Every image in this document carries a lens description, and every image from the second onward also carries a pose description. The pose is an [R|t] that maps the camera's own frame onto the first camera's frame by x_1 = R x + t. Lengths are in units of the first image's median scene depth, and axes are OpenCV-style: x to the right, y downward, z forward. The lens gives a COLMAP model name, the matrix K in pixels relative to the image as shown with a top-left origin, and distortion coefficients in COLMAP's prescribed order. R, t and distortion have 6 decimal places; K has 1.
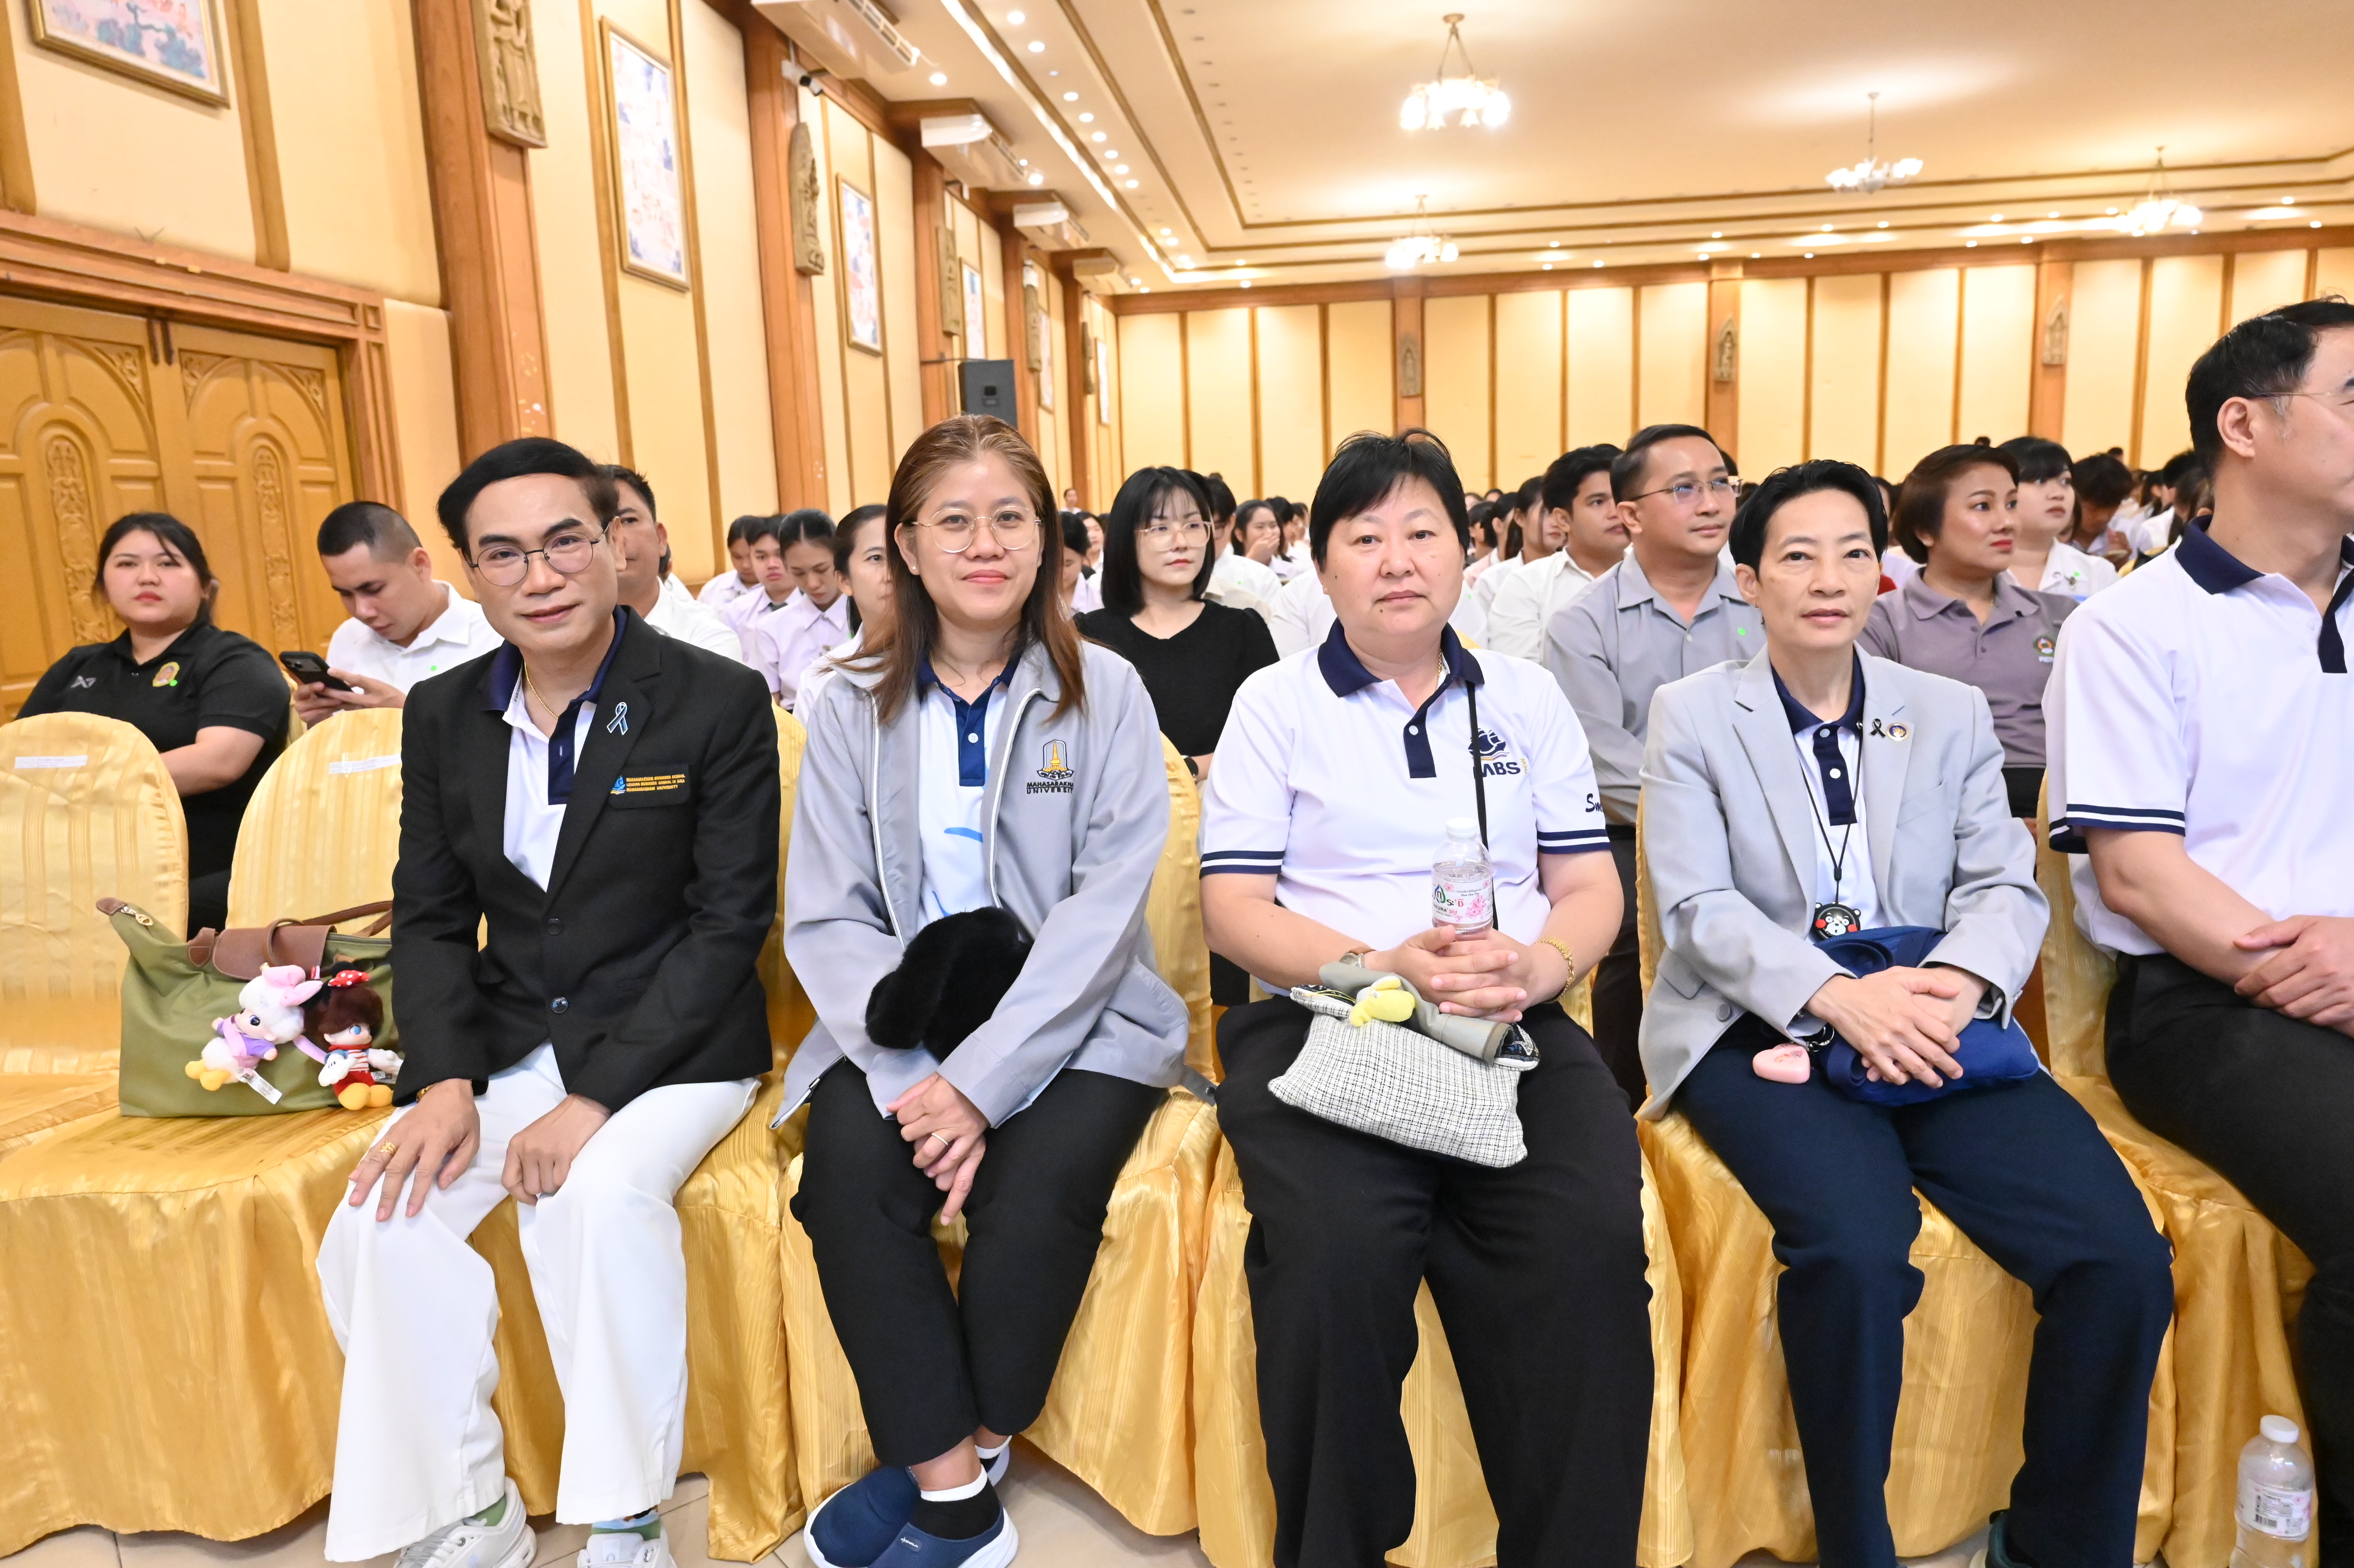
lens RADIAL K [[1574.2, 0, 1174.8], [0, 1574.2, 784.1], [0, 0, 1]] dist [-0.000330, -0.000408]
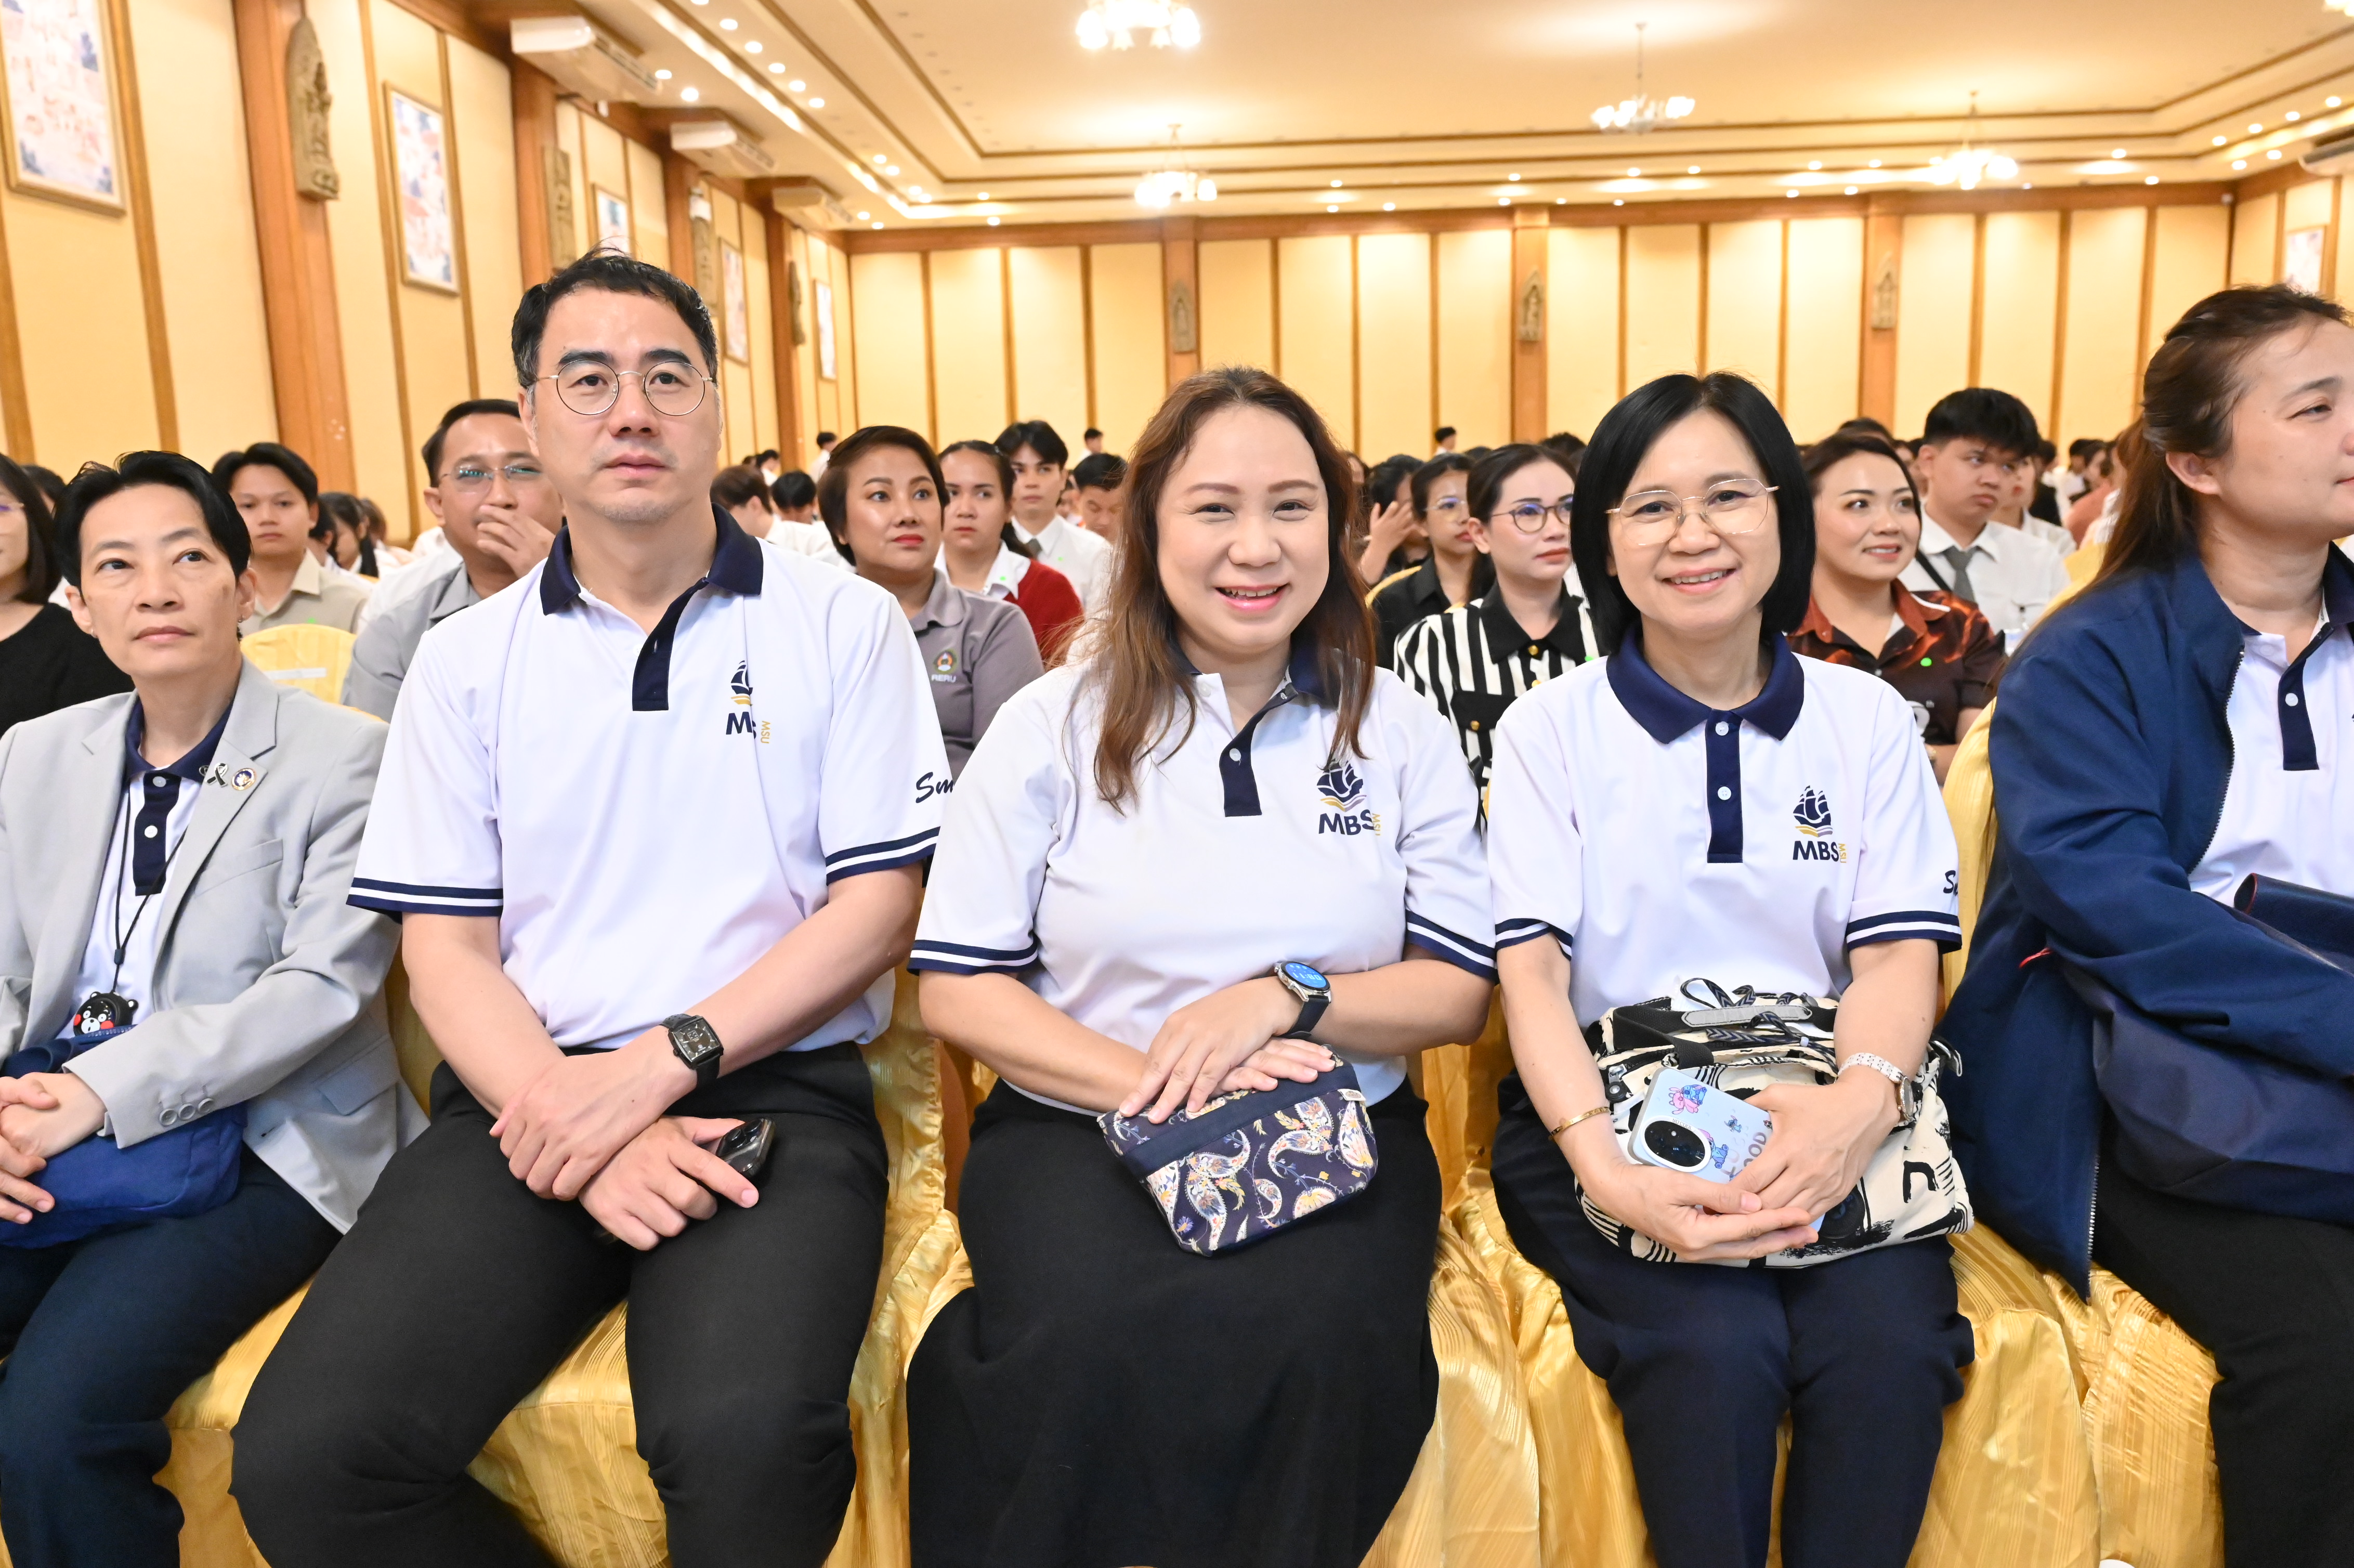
lens RADIAL K [[1795.5, 0, 1176.5], [0, 1795.5, 778.5], [0, 0, 1]] dist [-0.000578, -0.000063]
pose [[0.996730, -0.004085, 0.080704, 0.069458], [0.004608, 0.999970, -0.006290, -0.001988], [-0.080676, 0.006641, 0.996718, 0.001797]]
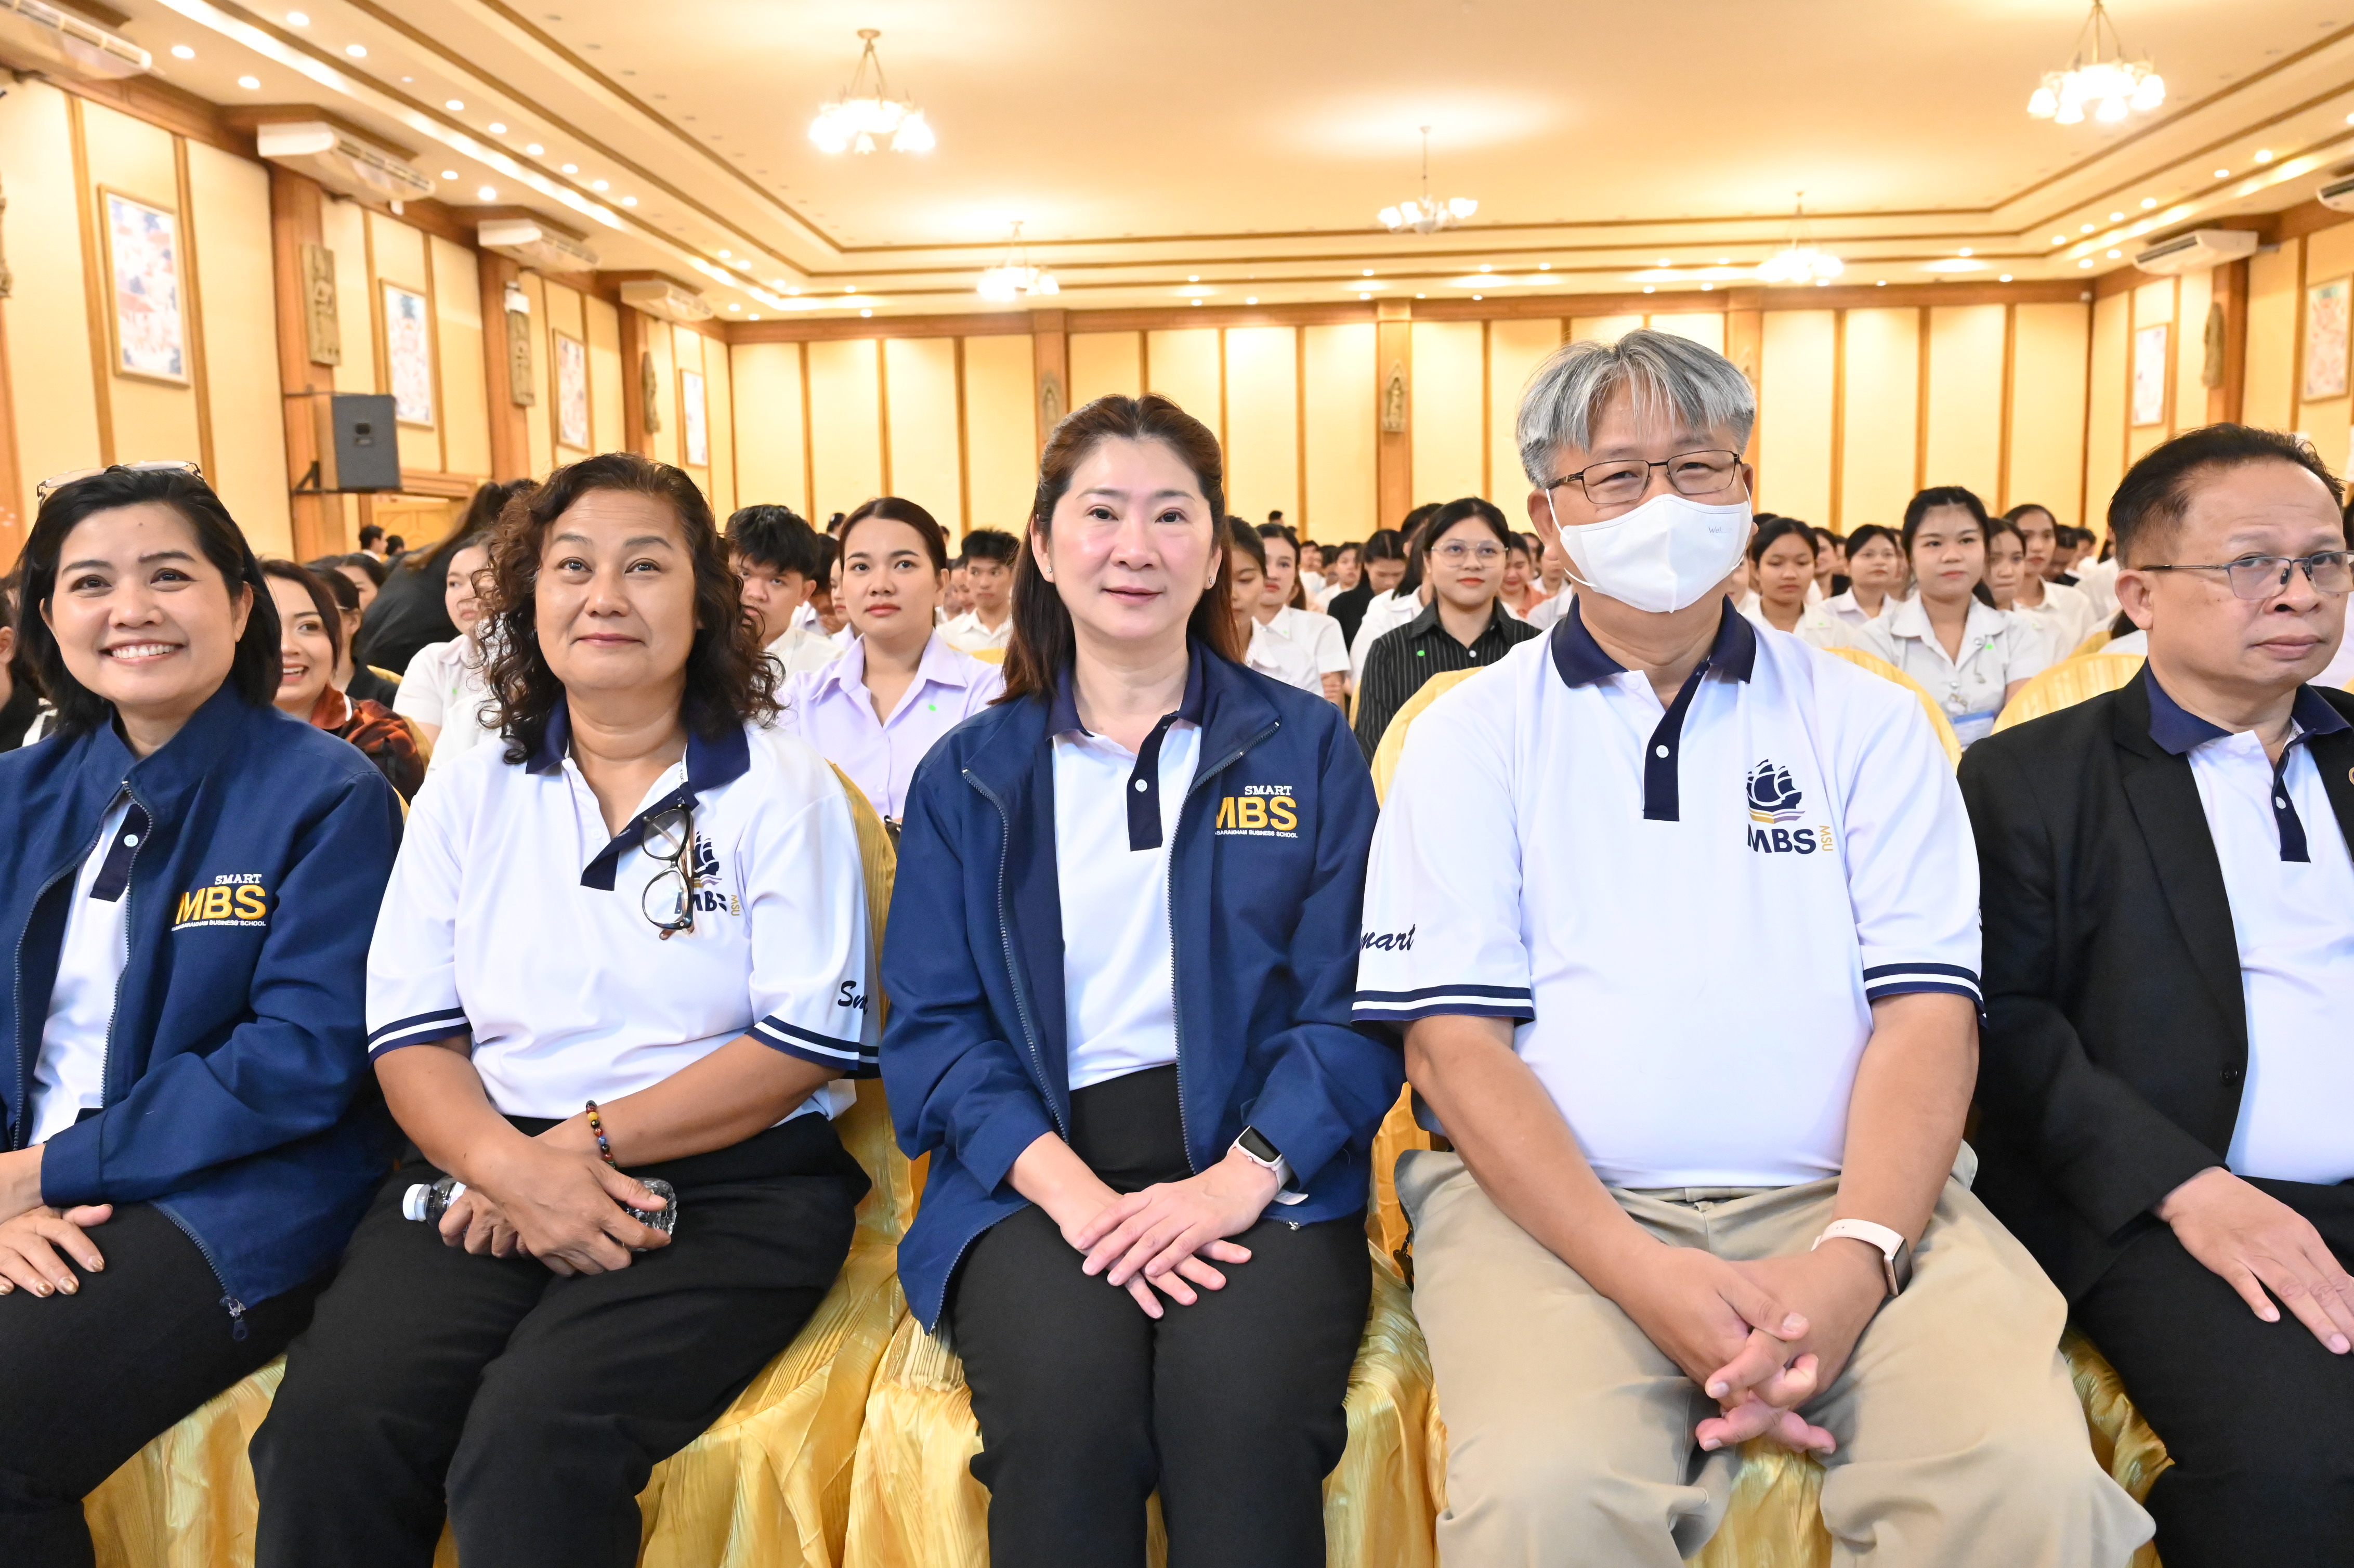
lens RADIAL K [[1799.6, 0, 1177.0], [0, 1799.6, 784.0], [0, 0, 1]] dist [-0.001532, 0.001982]
pose [[0.998277, 0.009204, 0.057945, 0.176784], [-0.006373, 0.998786, -0.048853, -0.003015], [-0.058324, 0.048399, 0.997124, -0.013952]]
